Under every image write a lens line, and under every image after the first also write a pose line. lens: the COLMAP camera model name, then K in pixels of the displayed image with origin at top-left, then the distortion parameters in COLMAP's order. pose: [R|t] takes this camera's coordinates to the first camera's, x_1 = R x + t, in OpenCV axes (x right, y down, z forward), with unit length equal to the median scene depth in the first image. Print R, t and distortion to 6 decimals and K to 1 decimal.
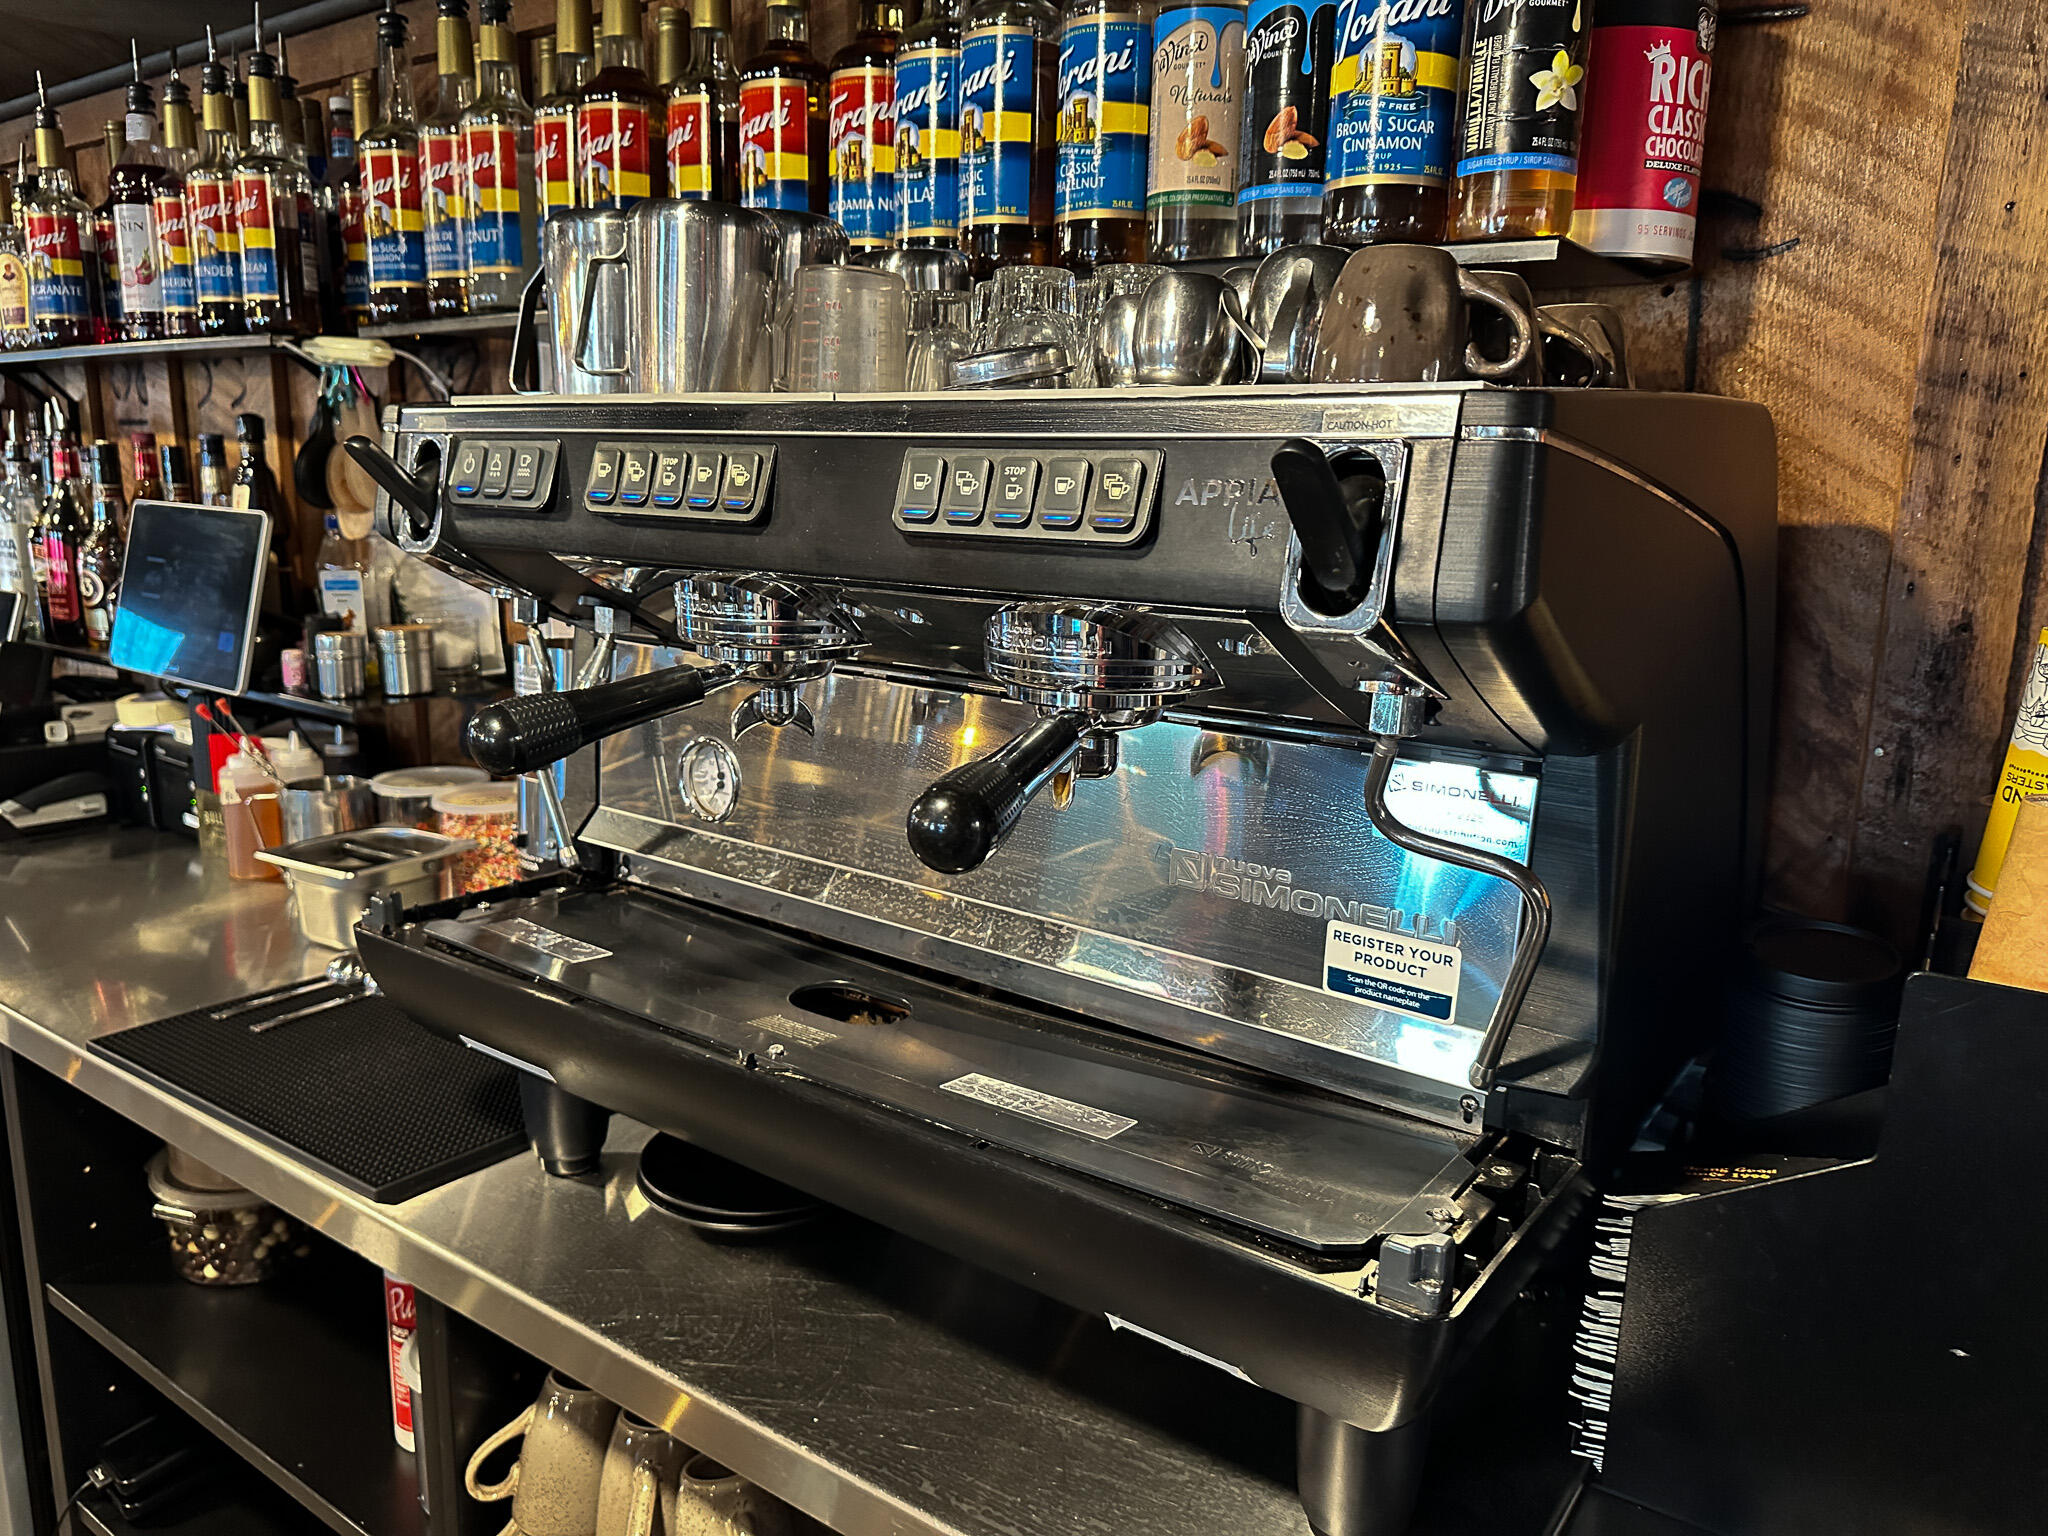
lens RADIAL K [[1449.1, 0, 1022.0], [0, 1449.1, 768.1], [0, 0, 1]] dist [0.041912, -0.047064]
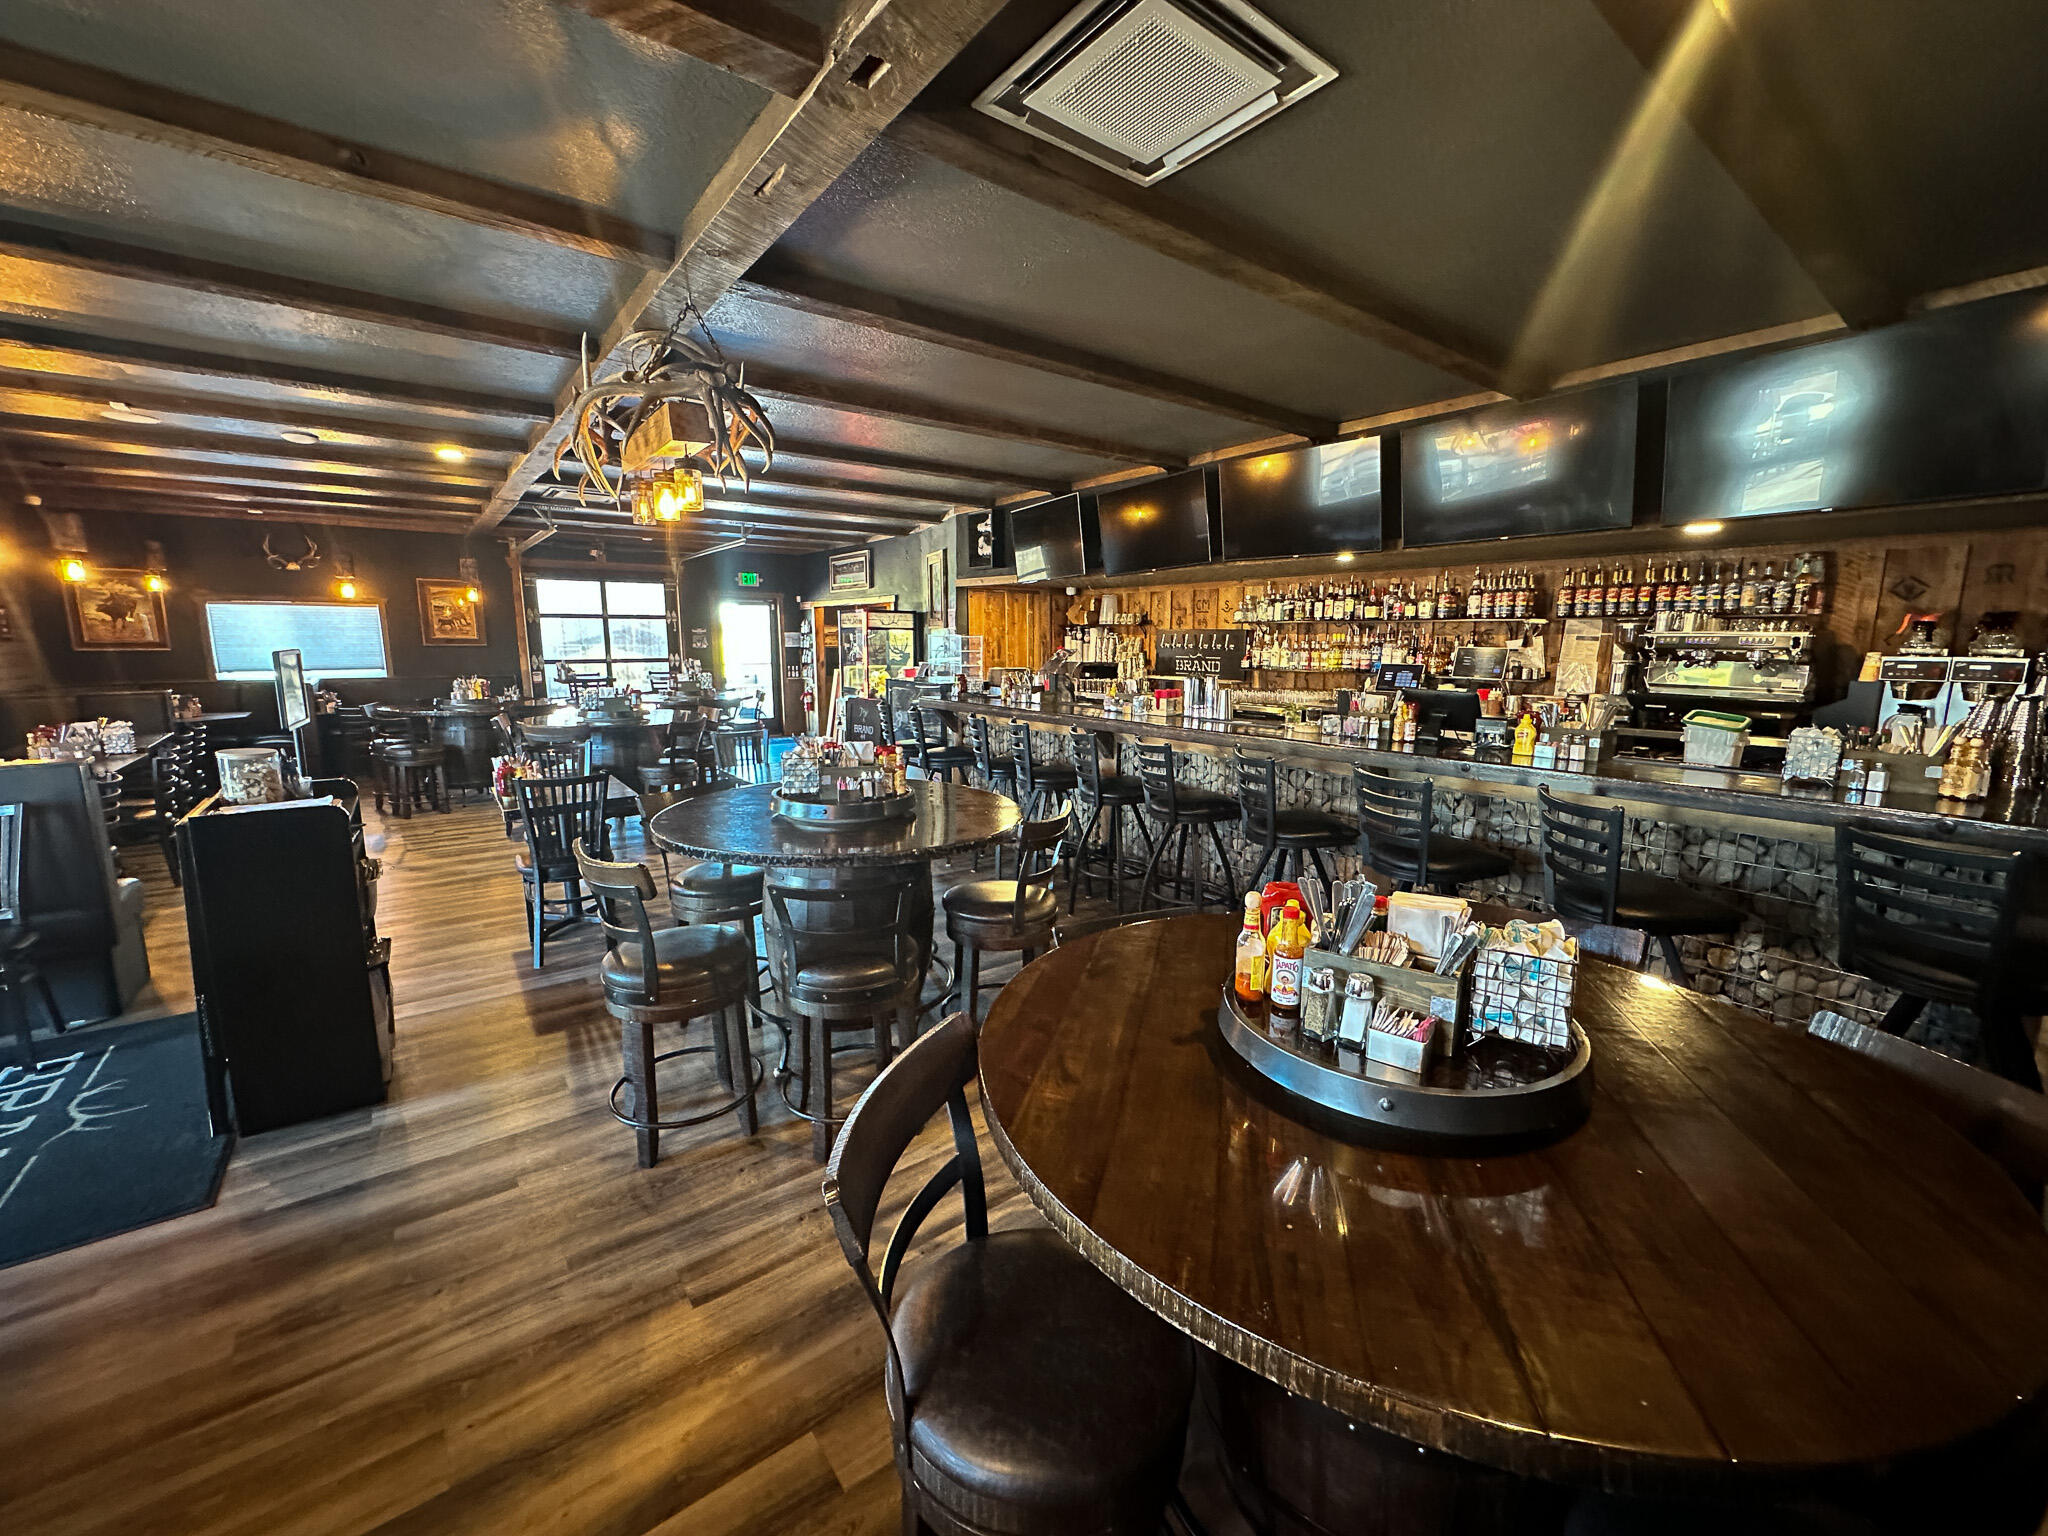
lens RADIAL K [[822.3, 0, 1019.2], [0, 822.3, 767.2], [0, 0, 1]] dist [-0.003308, 0.000310]
pose [[0.955460, 0.026700, -0.293910, -2.691390], [-0.042647, 0.997937, -0.047982, 1.013352], [0.292022, 0.058379, 0.954628, -5.071842]]
